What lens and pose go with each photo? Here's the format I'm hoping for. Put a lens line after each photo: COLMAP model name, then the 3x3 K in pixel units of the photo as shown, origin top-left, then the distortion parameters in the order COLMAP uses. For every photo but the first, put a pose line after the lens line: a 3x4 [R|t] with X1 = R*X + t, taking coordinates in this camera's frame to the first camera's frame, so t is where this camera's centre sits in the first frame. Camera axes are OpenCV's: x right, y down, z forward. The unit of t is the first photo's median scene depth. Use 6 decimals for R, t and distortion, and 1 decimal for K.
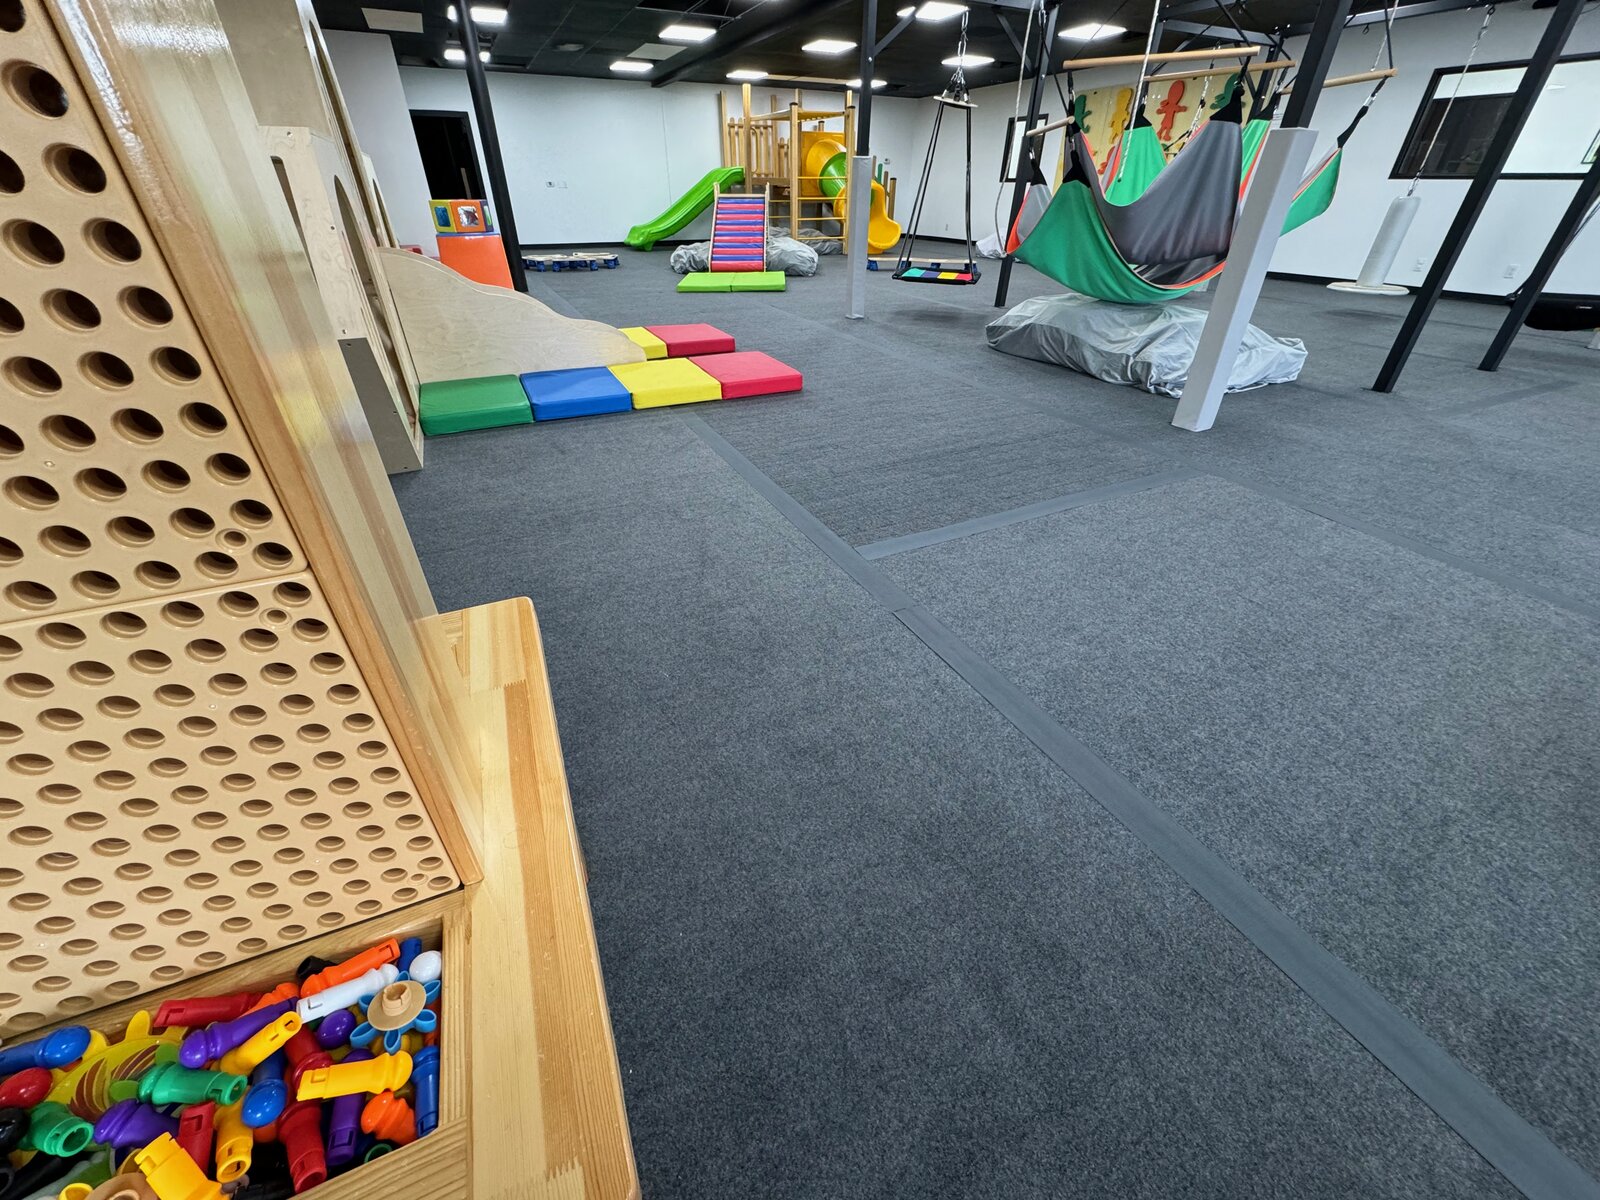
lens RADIAL K [[633.7, 0, 802.2], [0, 633.7, 599.2], [0, 0, 1]] dist [-0.004175, -0.000767]
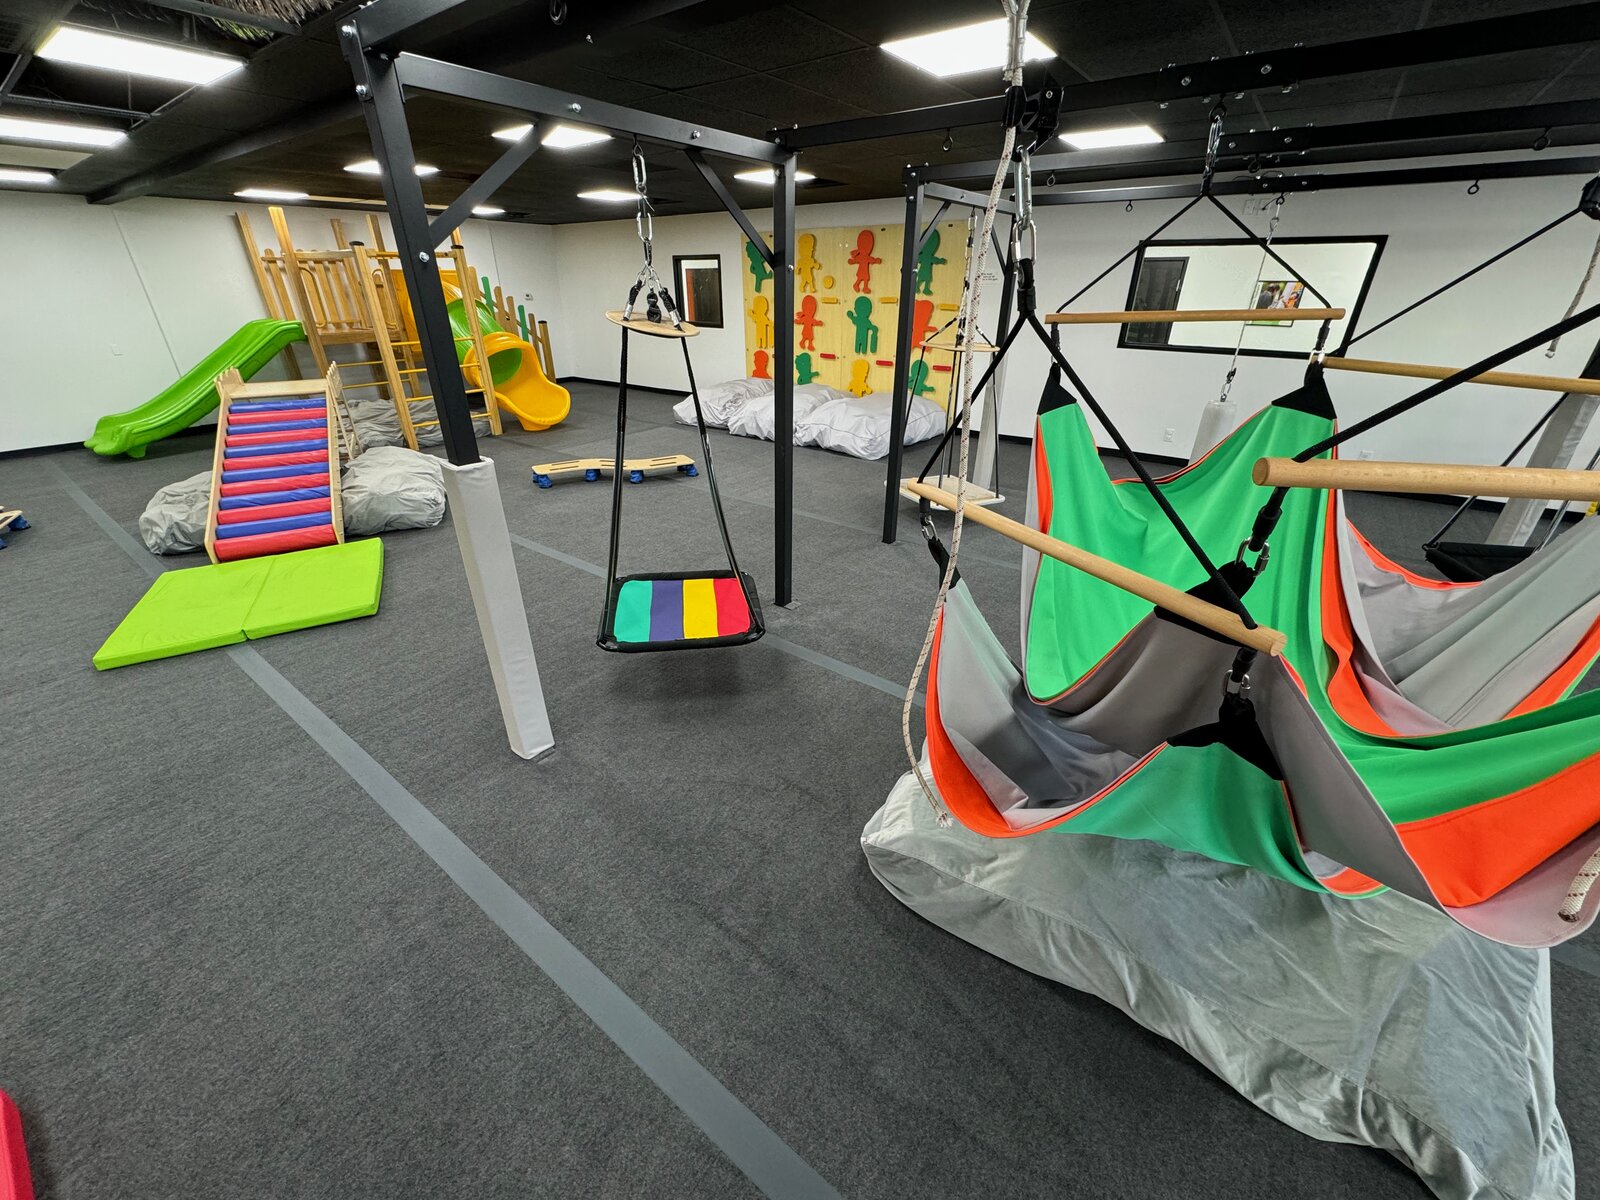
lens RADIAL K [[633.7, 0, 799.3], [0, 633.7, 603.0], [0, 0, 1]] dist [-0.004175, -0.000767]
pose [[0.891927, -0.206601, 0.402222, 0.050186], [0.247626, 0.967450, -0.052180, -0.256135], [-0.378349, 0.146142, 0.914054, 0.264648]]
